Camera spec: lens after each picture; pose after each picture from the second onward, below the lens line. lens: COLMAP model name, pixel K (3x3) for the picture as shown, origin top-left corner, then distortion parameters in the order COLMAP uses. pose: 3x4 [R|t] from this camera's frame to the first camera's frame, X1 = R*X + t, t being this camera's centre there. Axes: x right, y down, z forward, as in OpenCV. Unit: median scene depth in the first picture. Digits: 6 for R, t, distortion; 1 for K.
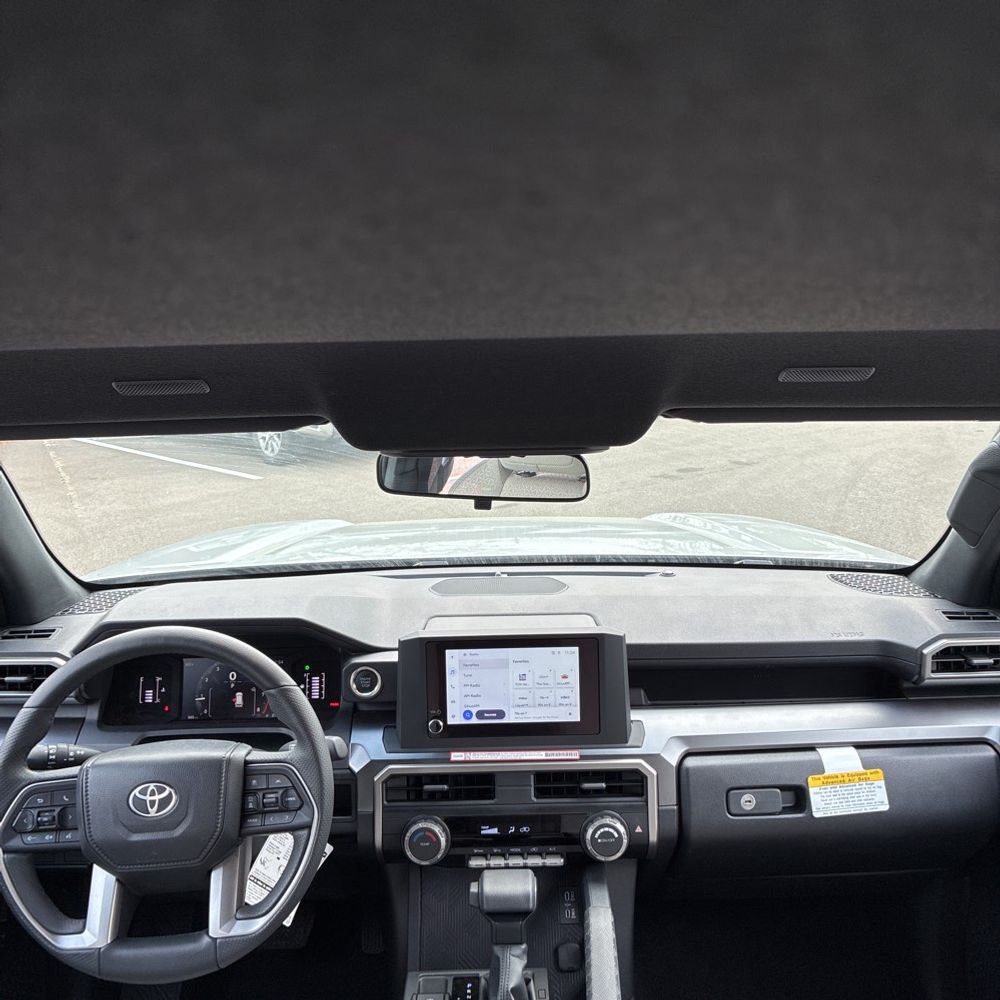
lens RADIAL K [[993.9, 0, 501.1], [0, 993.9, 476.8], [0, 0, 1]] dist [0.029111, -0.007234]
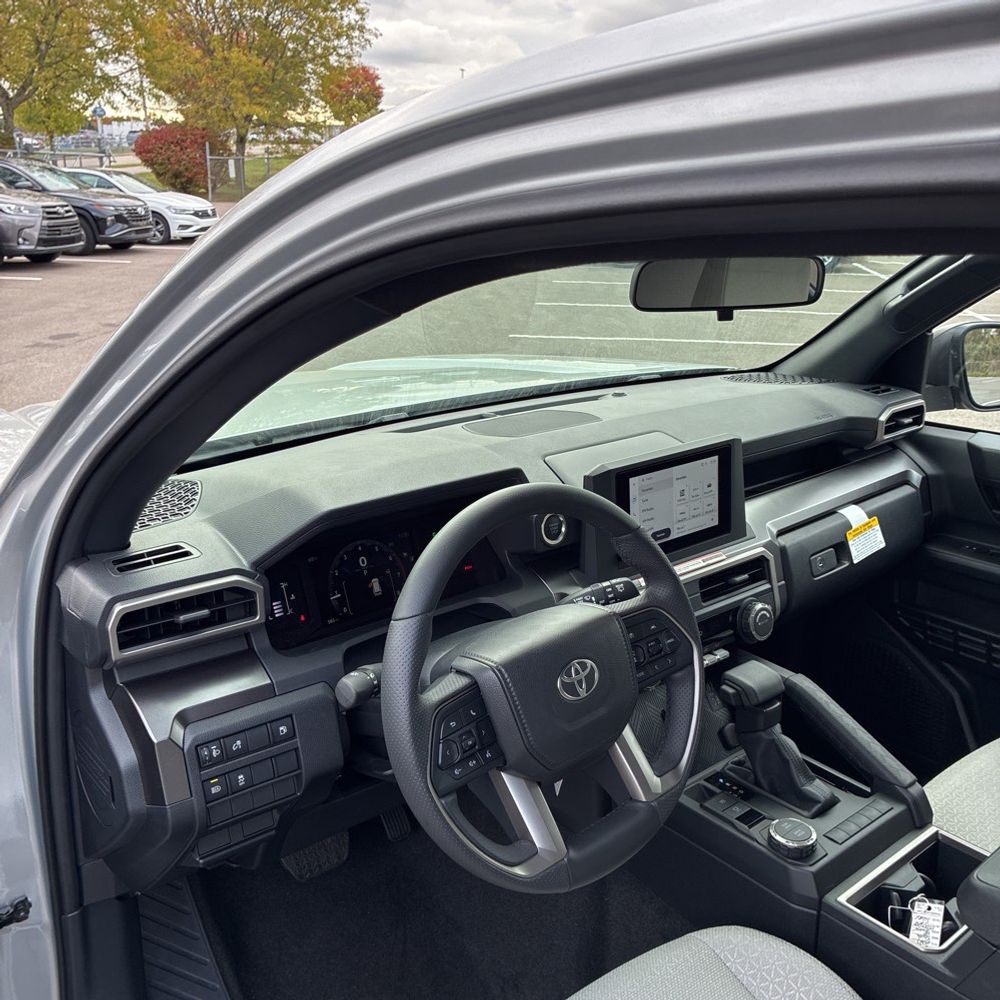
lens RADIAL K [[1018.7, 0, 474.7], [0, 1018.7, 500.1], [0, 0, 1]] dist [0.022602, 0.023458]
pose [[0.773846, -0.169697, 0.610218, -0.776334], [0.074654, 0.981162, 0.178182, 0.007923], [-0.628959, -0.092330, 0.771936, 0.330672]]
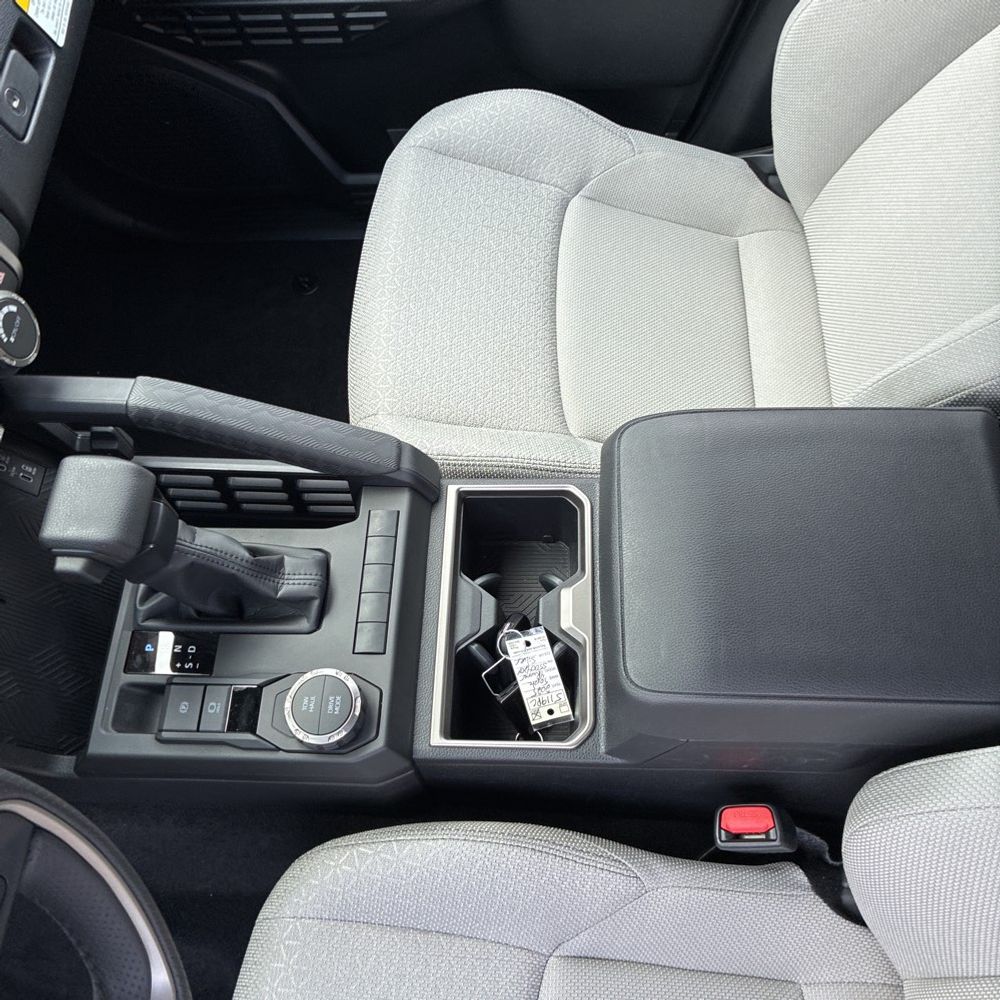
lens RADIAL K [[1037.2, 0, 511.6], [0, 1037.2, 501.5], [0, 0, 1]] dist [0.003802, -0.027118]
pose [[0.024320, -0.860724, 0.508490, -0.242205], [0.180799, 0.504040, 0.844544, -0.003780], [-0.983219, 0.071396, 0.167876, 0.629896]]
